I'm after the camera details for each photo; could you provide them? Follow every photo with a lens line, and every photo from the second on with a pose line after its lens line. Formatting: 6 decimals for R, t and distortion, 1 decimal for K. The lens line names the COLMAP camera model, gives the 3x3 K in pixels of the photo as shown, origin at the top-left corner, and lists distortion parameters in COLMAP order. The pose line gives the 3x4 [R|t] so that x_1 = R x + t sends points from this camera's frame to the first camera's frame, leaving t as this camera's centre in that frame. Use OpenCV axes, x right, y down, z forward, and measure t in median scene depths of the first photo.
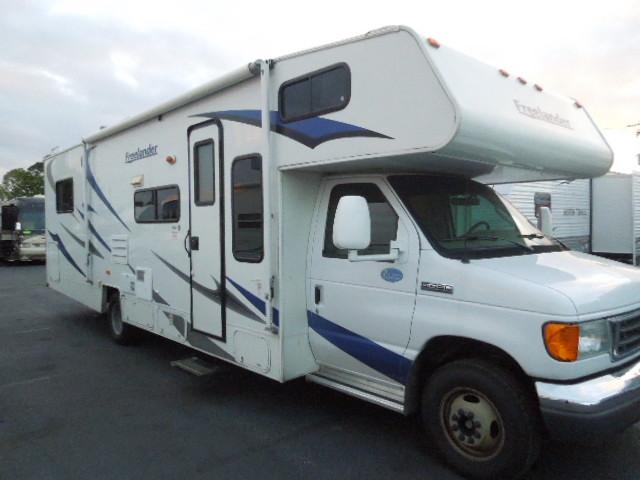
lens RADIAL K [[470.7, 0, 317.6], [0, 470.7, 239.3], [0, 0, 1]] dist [0.011980, 0.012836]
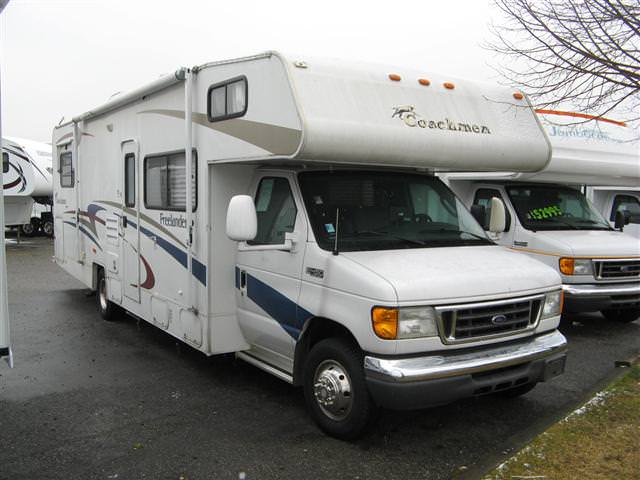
lens RADIAL K [[635.7, 0, 325.2], [0, 635.7, 245.6], [0, 0, 1]] dist [-0.095825, 0.000000]
pose [[0.986873, 0.031056, -0.158483, 0.474449], [-0.022099, 0.998074, 0.057968, -0.053920], [0.159978, -0.053705, 0.985659, -0.462272]]
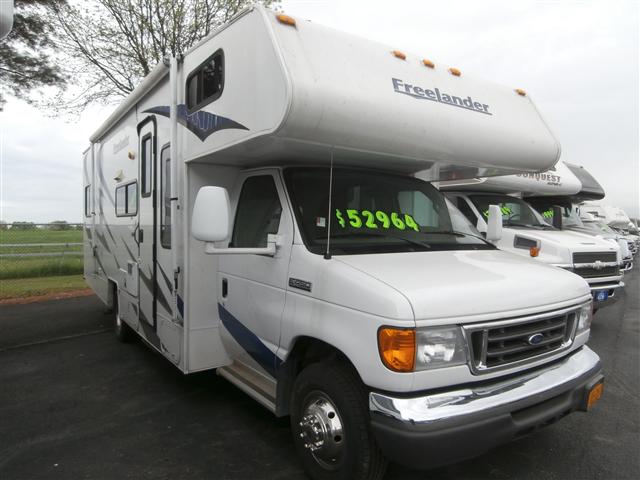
lens RADIAL K [[438.9, 0, 318.4], [0, 438.9, 242.0], [0, 0, 1]] dist [0.005461, -0.020386]
pose [[0.989211, 0.019207, -0.145232, 0.374634], [-0.017815, 0.999782, 0.010875, 0.007792], [0.145409, -0.008170, 0.989338, 0.130671]]
